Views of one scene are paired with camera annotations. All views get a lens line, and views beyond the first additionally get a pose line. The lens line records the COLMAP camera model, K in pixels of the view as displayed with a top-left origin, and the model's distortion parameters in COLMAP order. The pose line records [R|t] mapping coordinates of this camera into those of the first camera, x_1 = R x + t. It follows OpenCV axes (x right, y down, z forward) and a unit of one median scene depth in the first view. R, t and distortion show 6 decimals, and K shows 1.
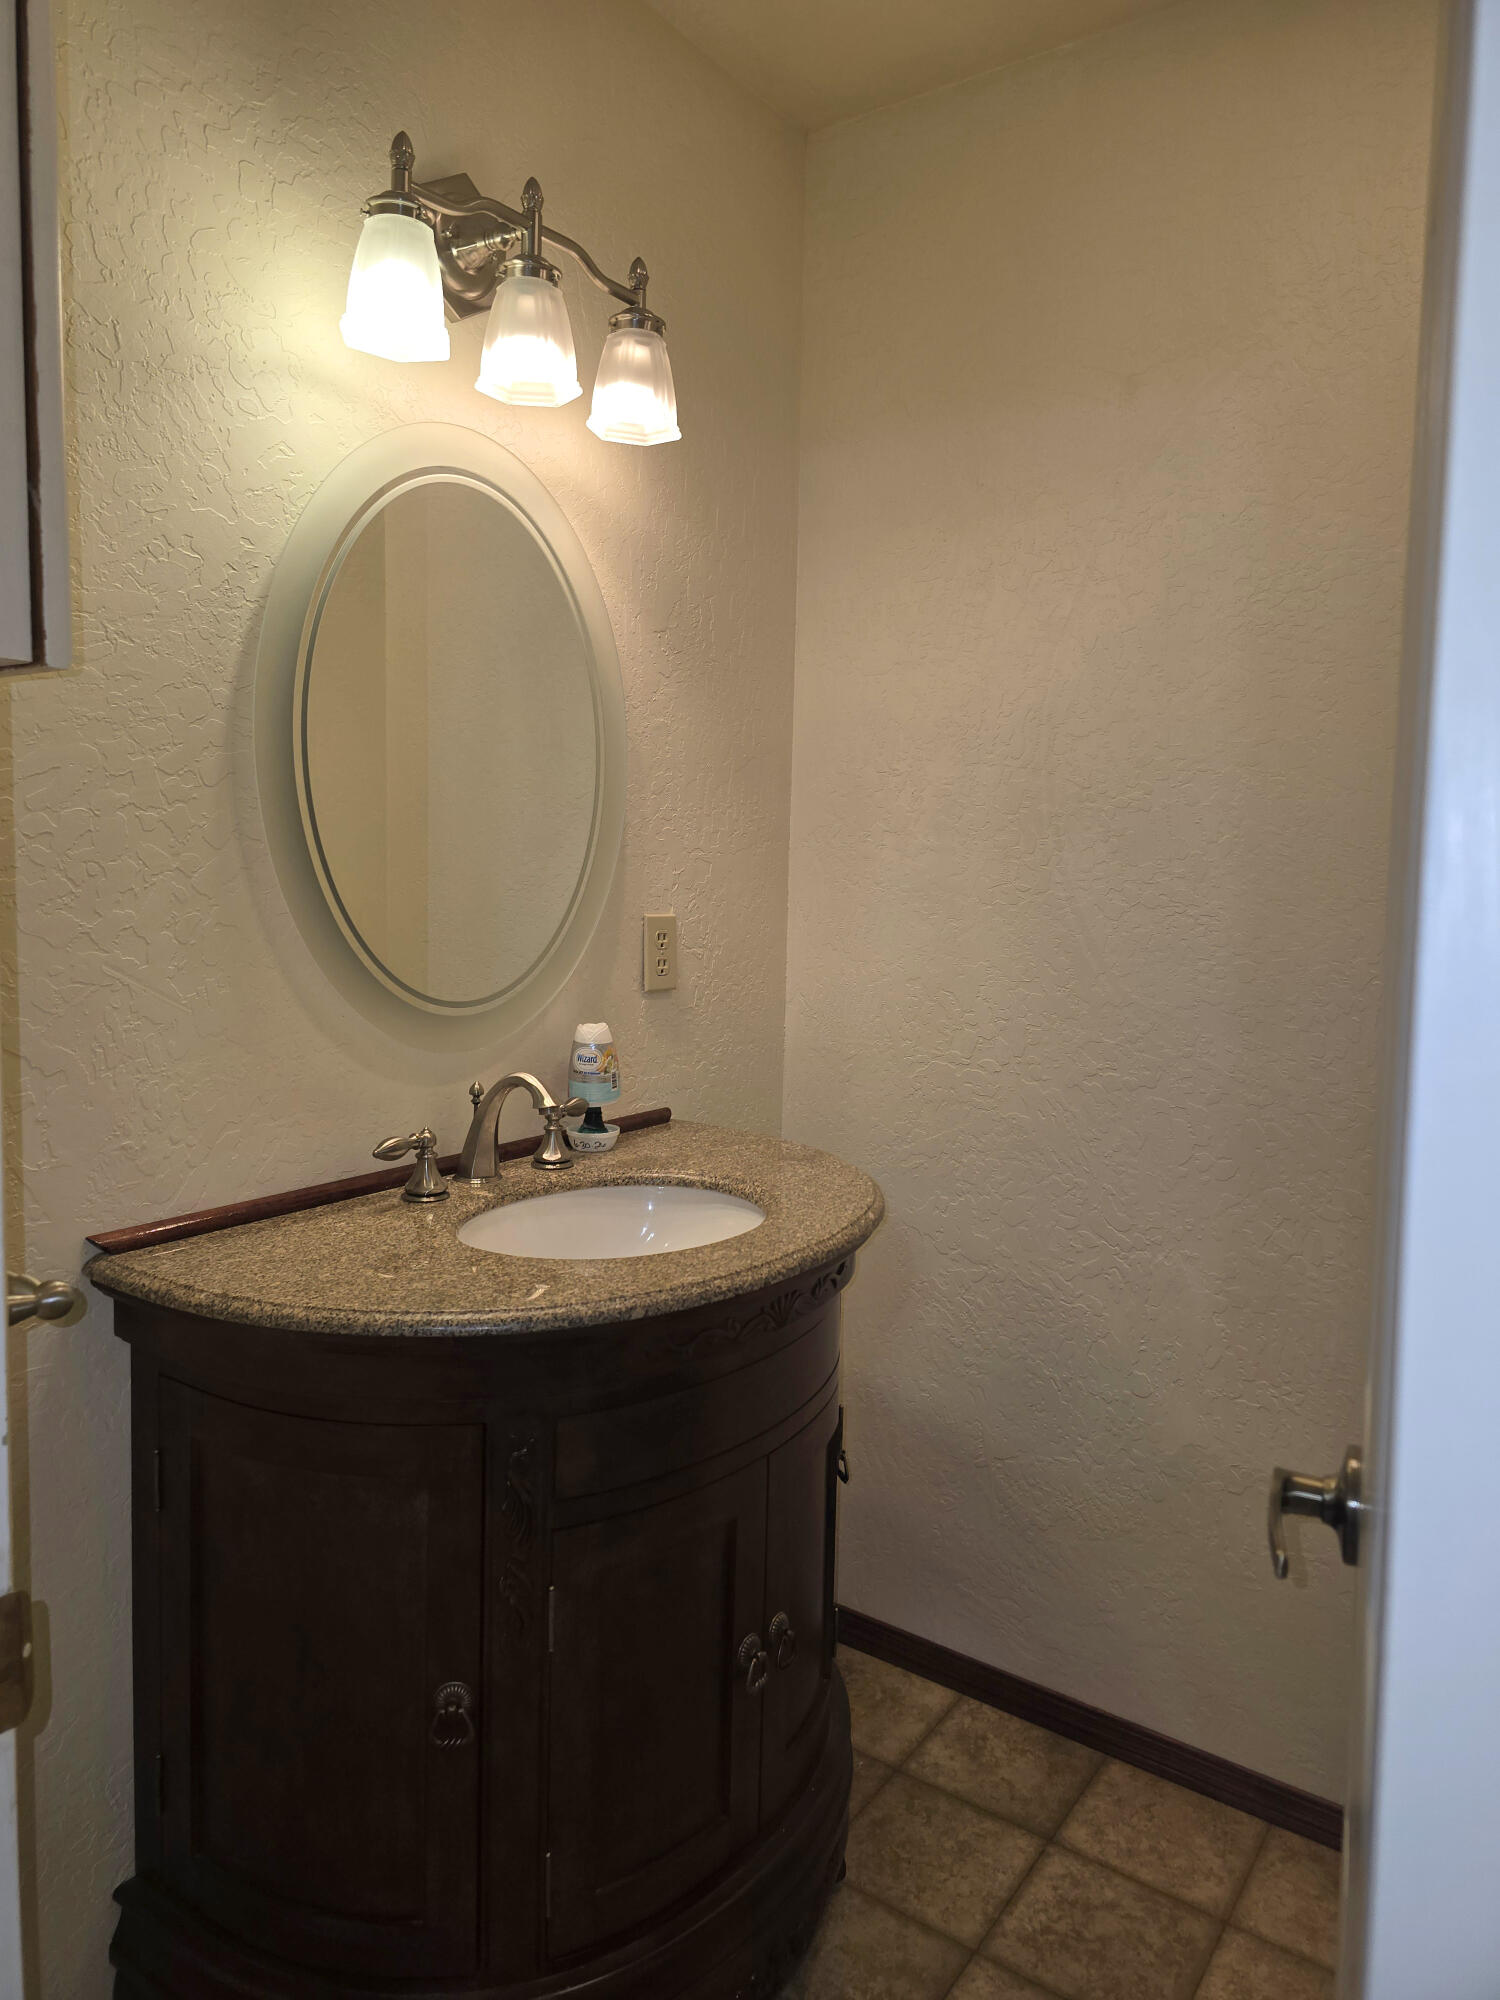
lens RADIAL K [[1340.0, 0, 750.3], [0, 1340.0, 998.5], [0, 0, 1]] dist [0.038347, -0.032533]
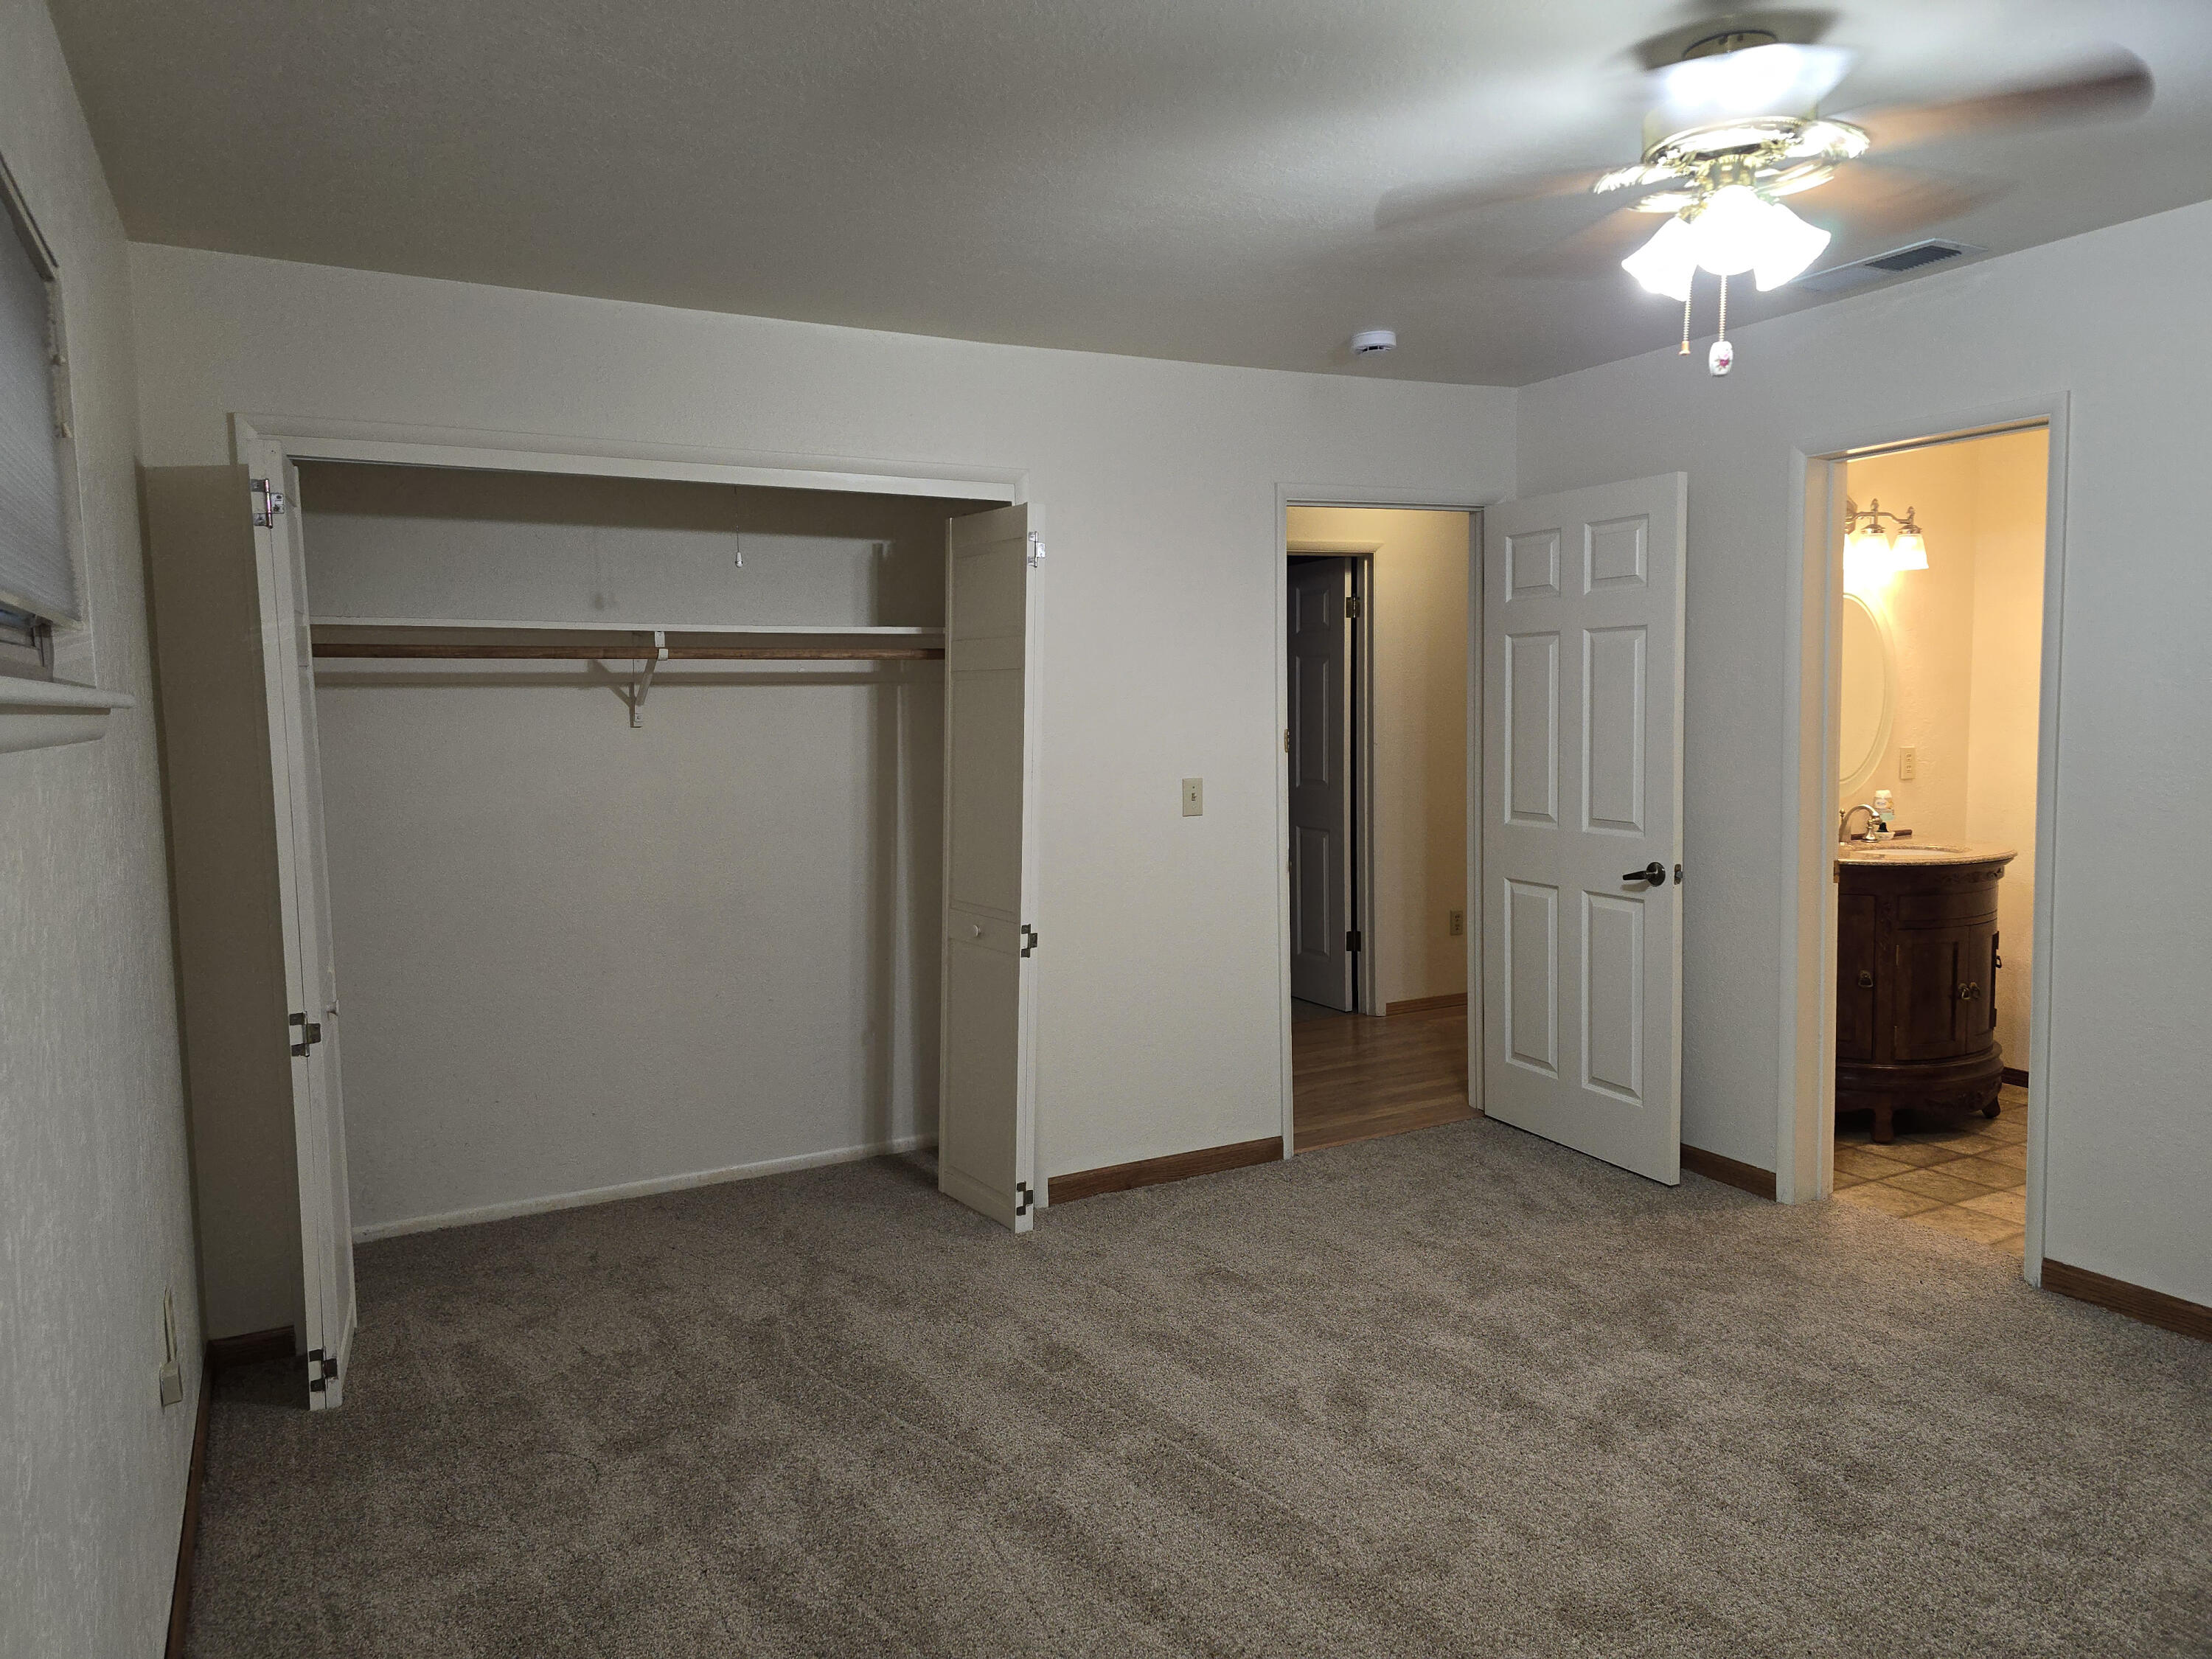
lens RADIAL K [[1482.1, 0, 1096.4], [0, 1482.1, 815.7], [0, 0, 1]] dist [0.038347, -0.032533]
pose [[0.890351, 0.000713, -0.455275, -0.167285], [-0.010483, 0.999766, -0.018934, 0.147132], [0.455155, 0.021631, 0.890150, -2.371800]]
